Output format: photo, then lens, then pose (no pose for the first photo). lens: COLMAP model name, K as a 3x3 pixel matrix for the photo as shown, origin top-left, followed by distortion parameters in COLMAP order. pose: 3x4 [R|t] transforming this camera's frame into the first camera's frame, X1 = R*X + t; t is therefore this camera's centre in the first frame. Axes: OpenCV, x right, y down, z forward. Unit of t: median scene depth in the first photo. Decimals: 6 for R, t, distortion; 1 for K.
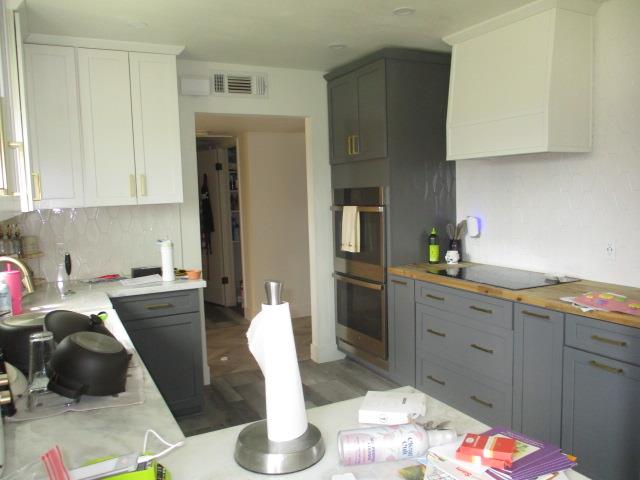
lens RADIAL K [[534.1, 0, 320.6], [0, 534.1, 241.4], [0, 0, 1]] dist [-0.013771, 0.000304]
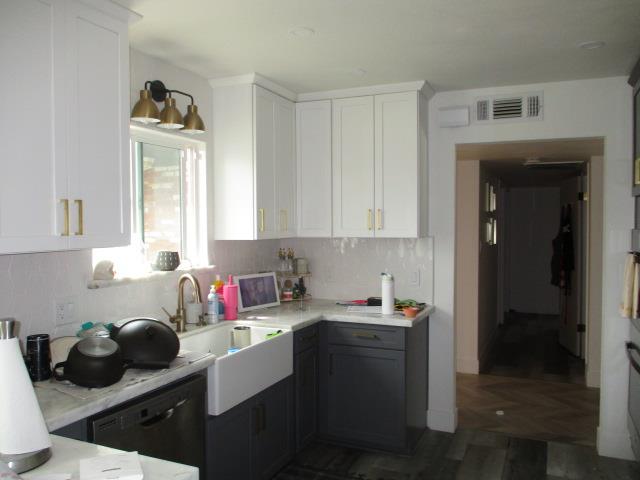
lens RADIAL K [[534.1, 0, 322.7], [0, 534.1, 240.3], [0, 0, 1]] dist [-0.013771, 0.000304]
pose [[0.638398, 0.056744, -0.767612, 0.400520], [-0.092670, 0.995691, -0.003466, -0.050017], [0.764108, 0.073348, 0.640905, 0.243275]]
